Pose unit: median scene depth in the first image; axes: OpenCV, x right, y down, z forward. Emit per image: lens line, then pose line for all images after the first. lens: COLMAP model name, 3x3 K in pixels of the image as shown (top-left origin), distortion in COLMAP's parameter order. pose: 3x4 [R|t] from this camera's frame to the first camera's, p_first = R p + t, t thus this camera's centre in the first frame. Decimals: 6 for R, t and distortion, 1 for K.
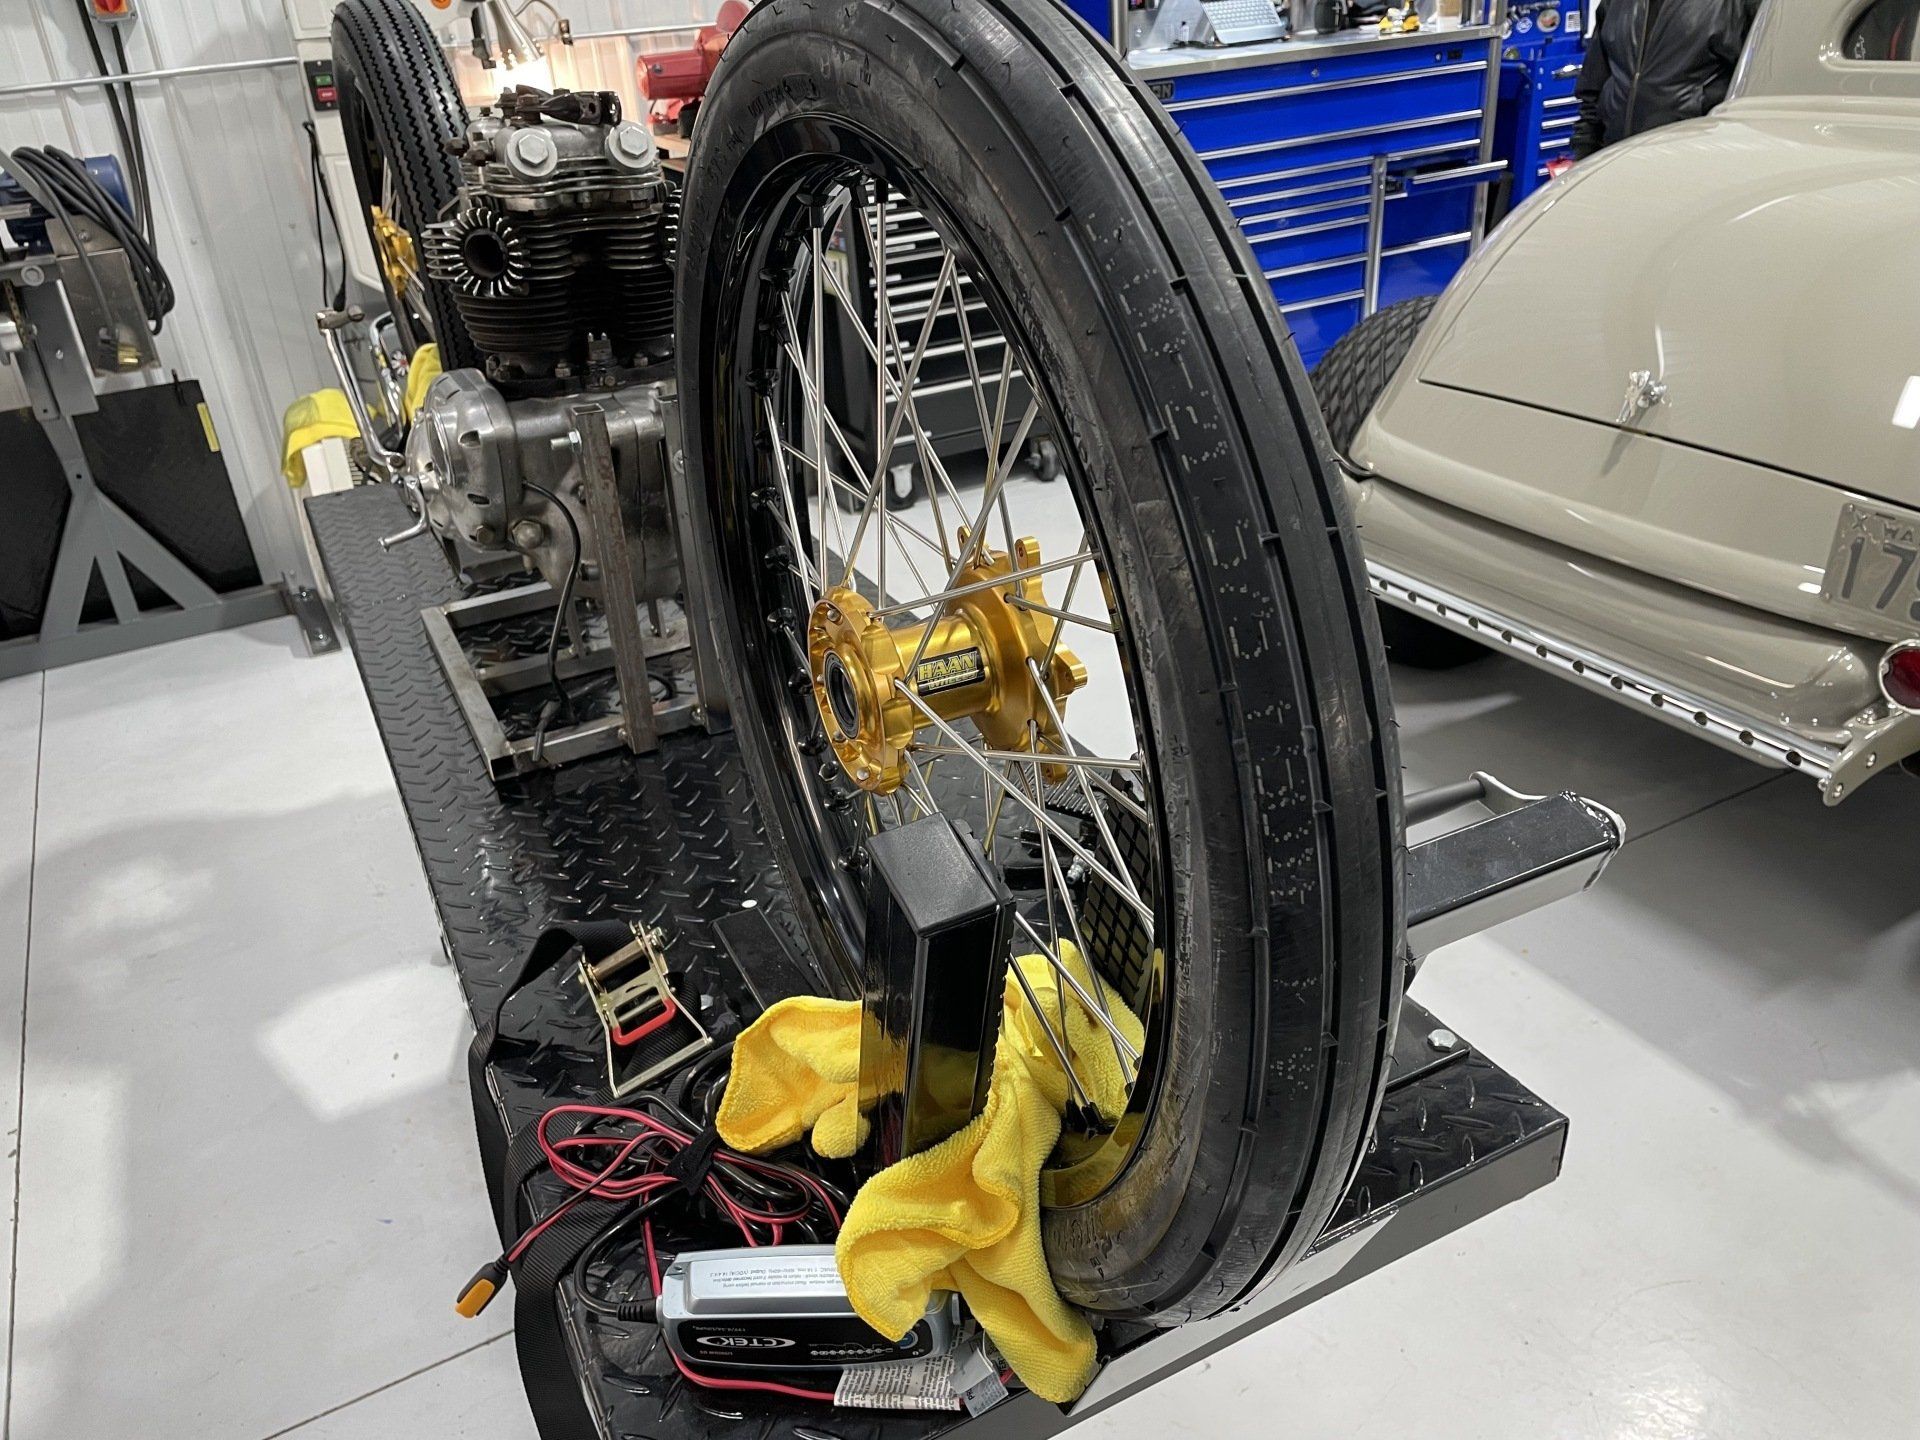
lens RADIAL K [[1454.3, 0, 966.0], [0, 1454.3, 730.0], [0, 0, 1]] dist [0.083189, -0.105753]
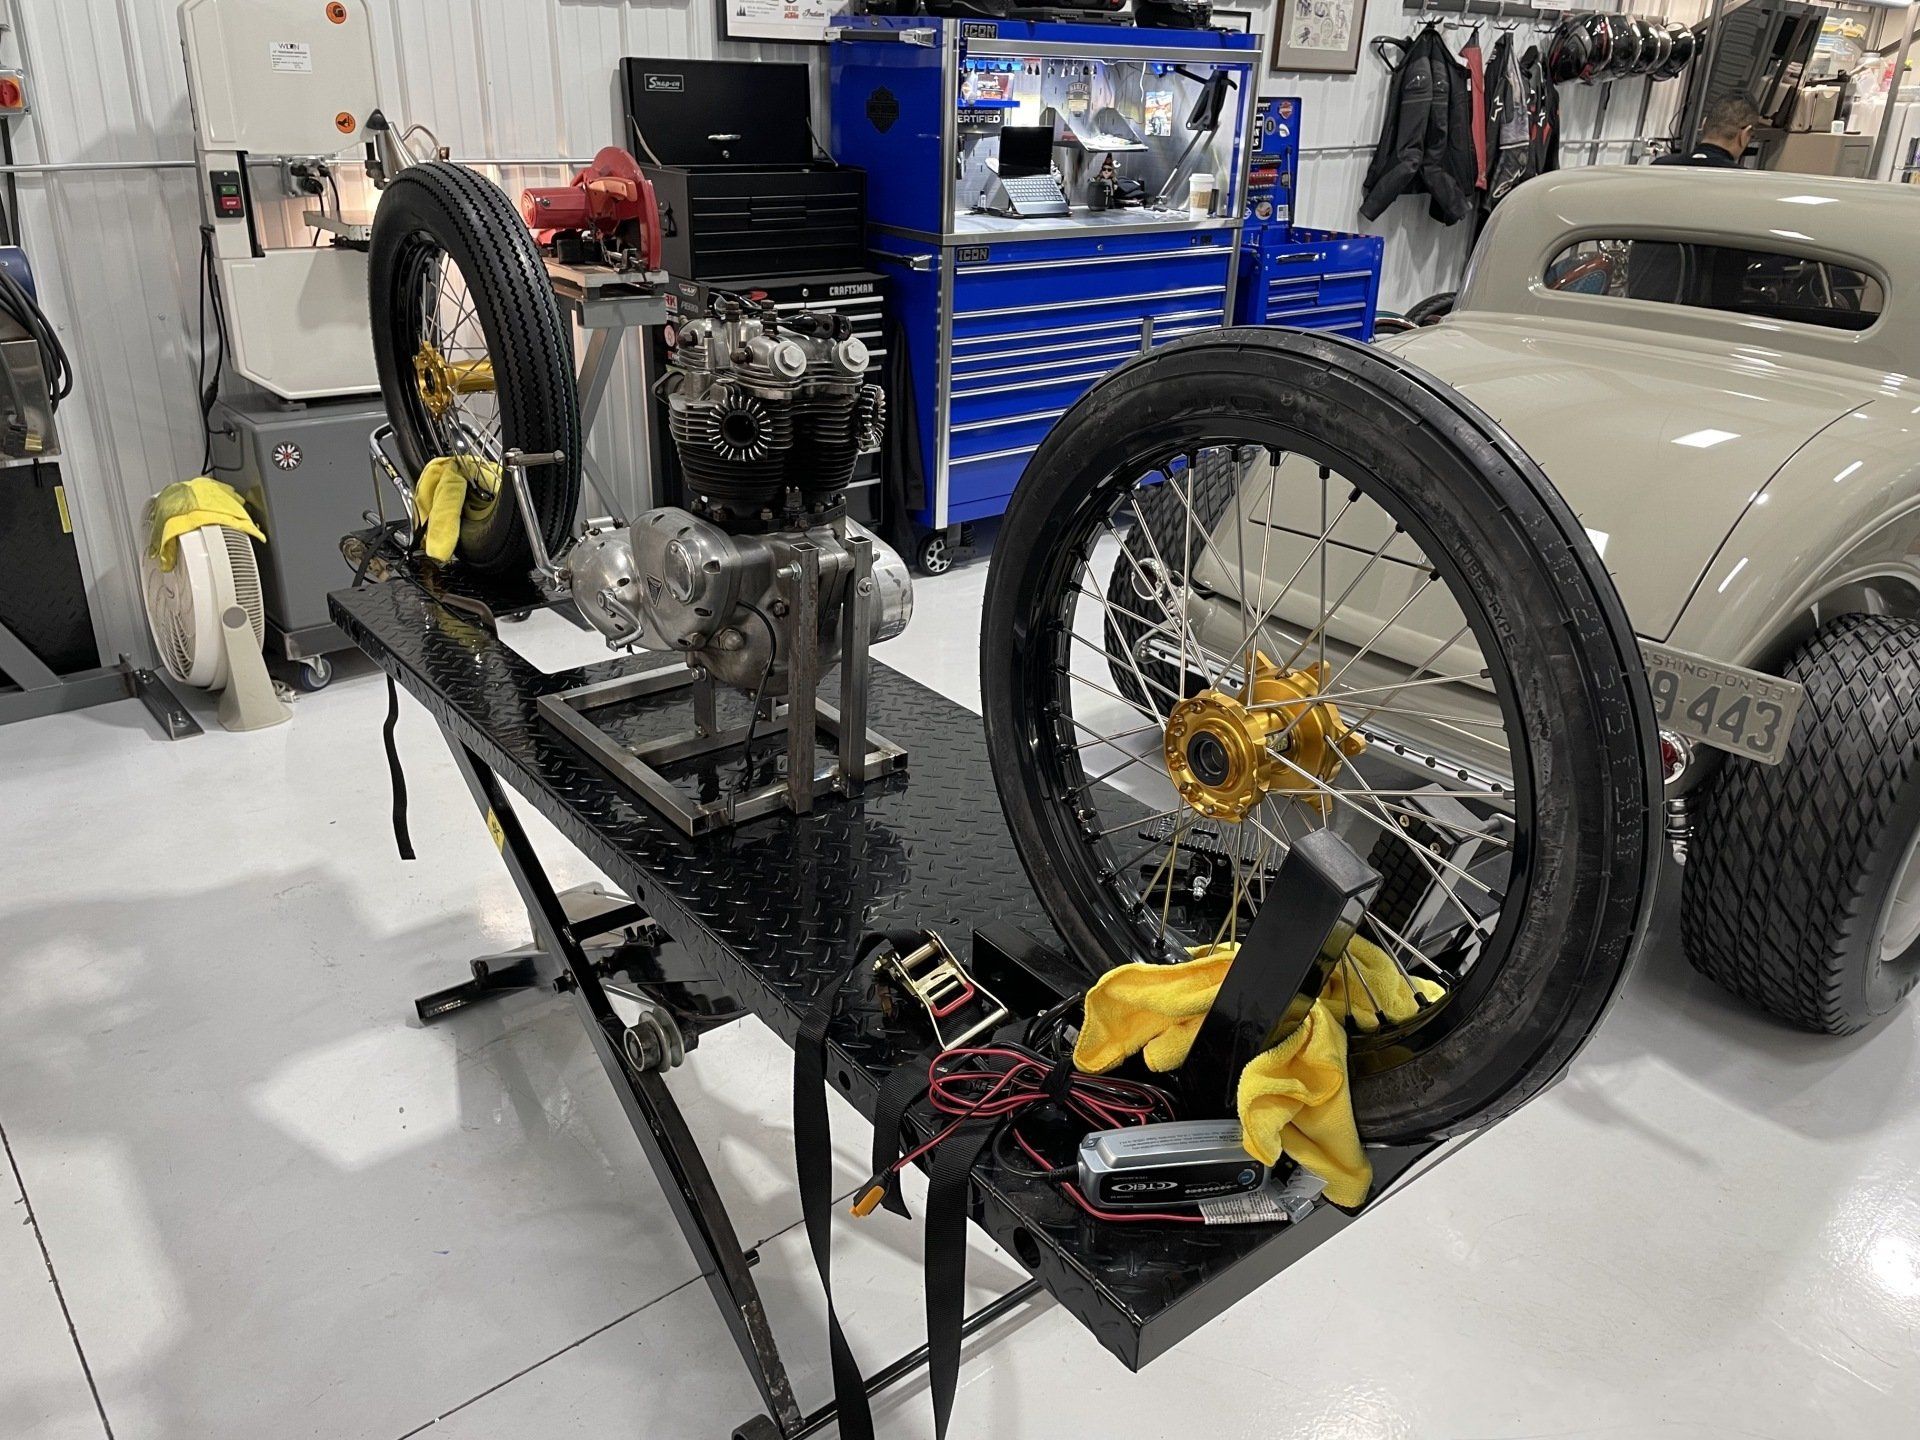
lens RADIAL K [[1452.2, 0, 964.7], [0, 1452.2, 709.6], [0, 0, 1]] dist [0.090282, -0.114791]
pose [[0.975200, 0.008678, 0.221157, -0.245935], [0.007624, 0.997321, -0.072749, 0.012704], [-0.221195, 0.072630, 0.972521, -0.169954]]
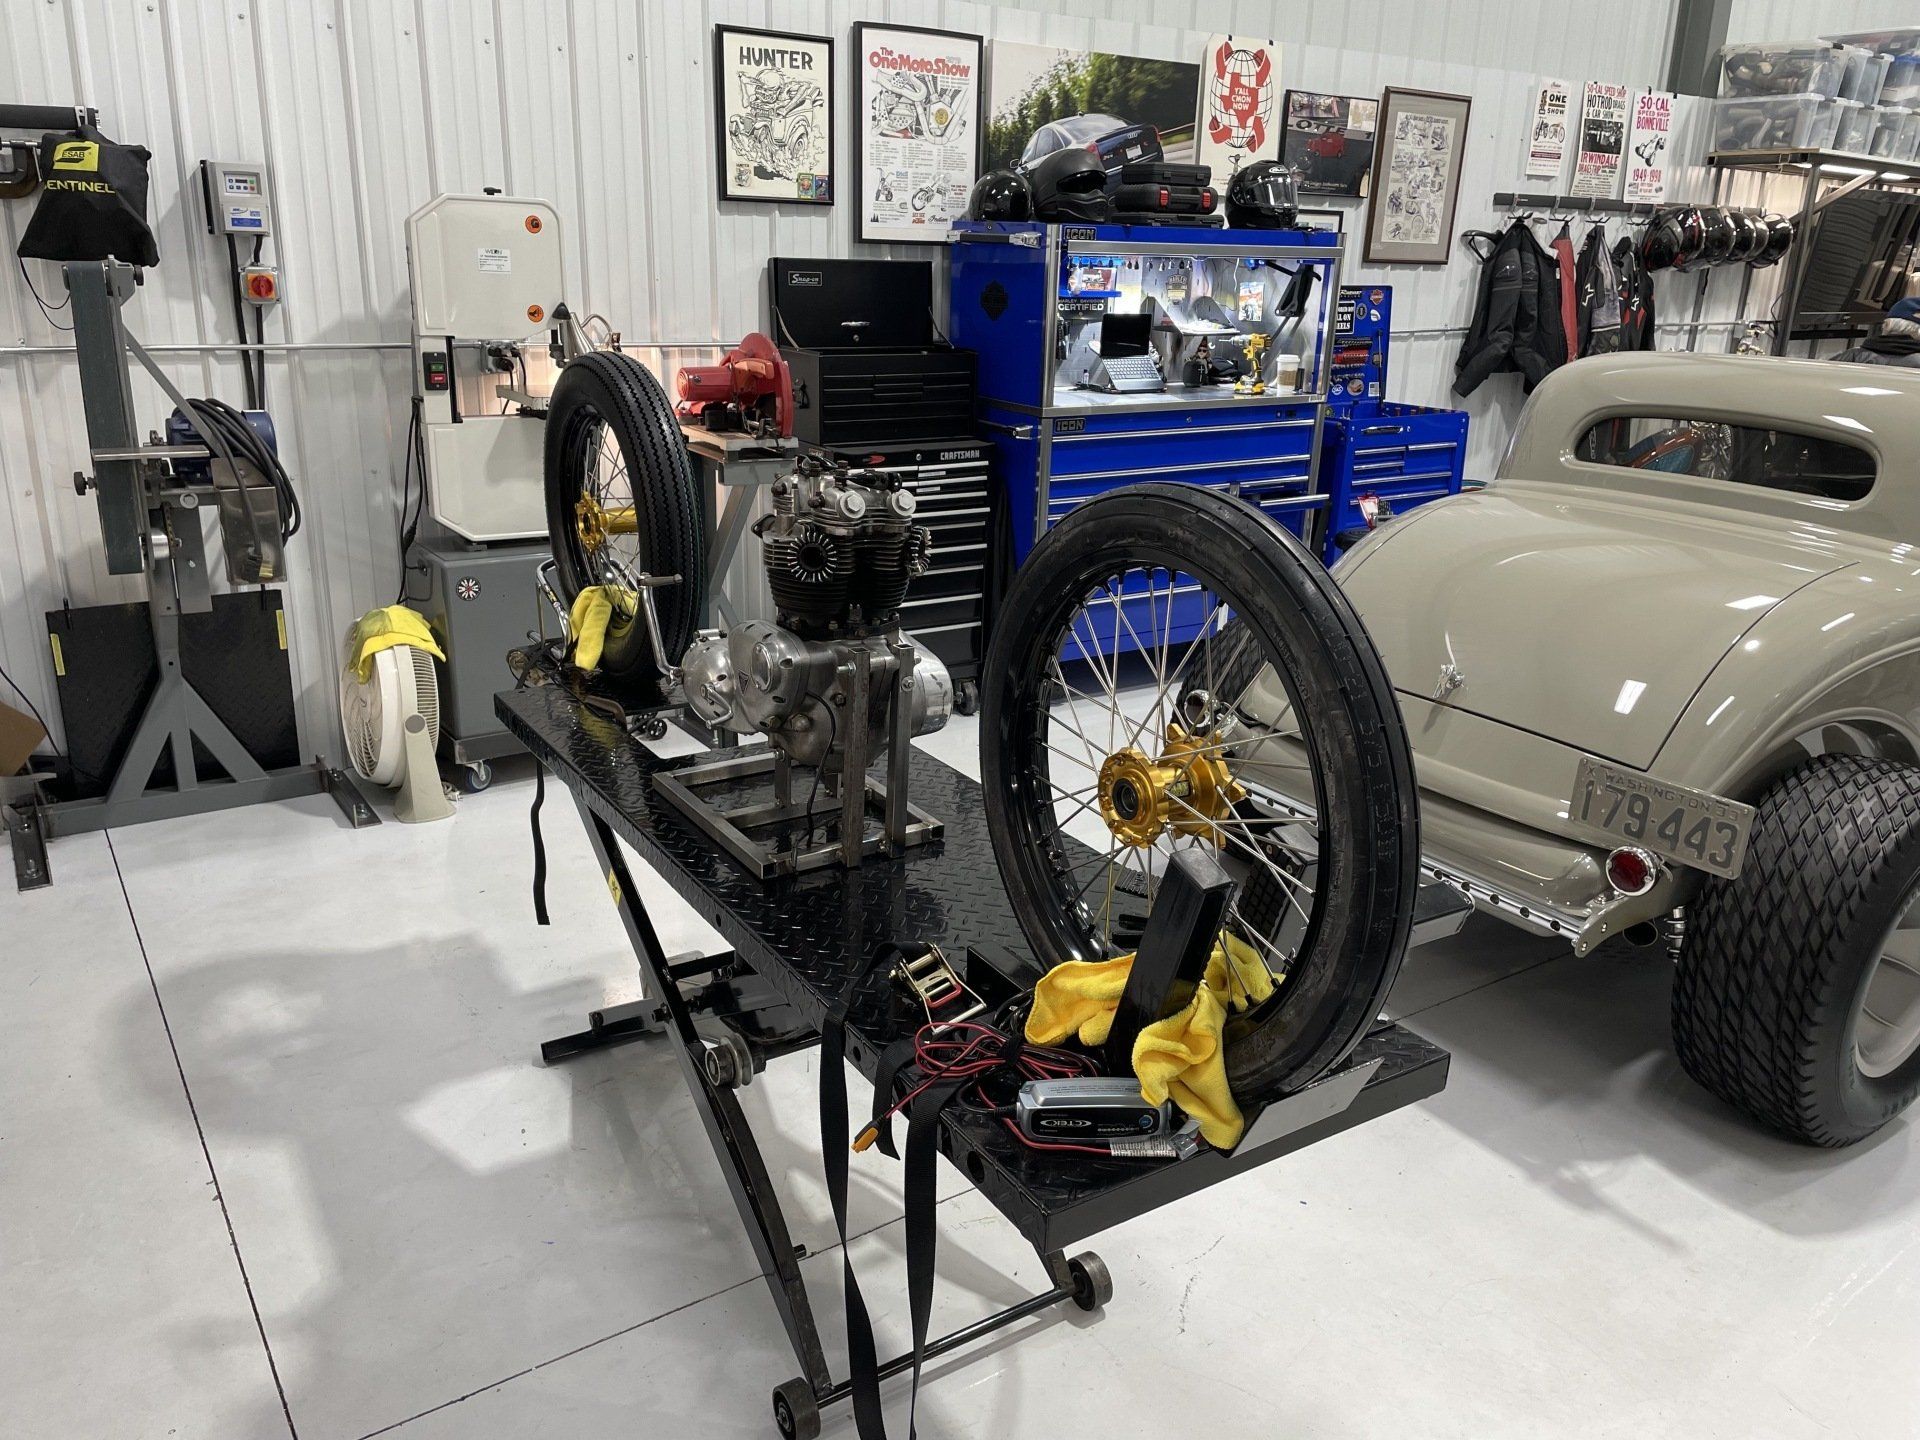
lens RADIAL K [[1448.6, 0, 961.6], [0, 1448.6, 726.2], [0, 0, 1]] dist [0.100586, -0.129828]
pose [[0.990483, 0.058976, 0.124357, -0.208133], [-0.037756, 0.985308, -0.166559, 0.081543], [-0.132353, 0.160278, 0.978158, -0.365623]]
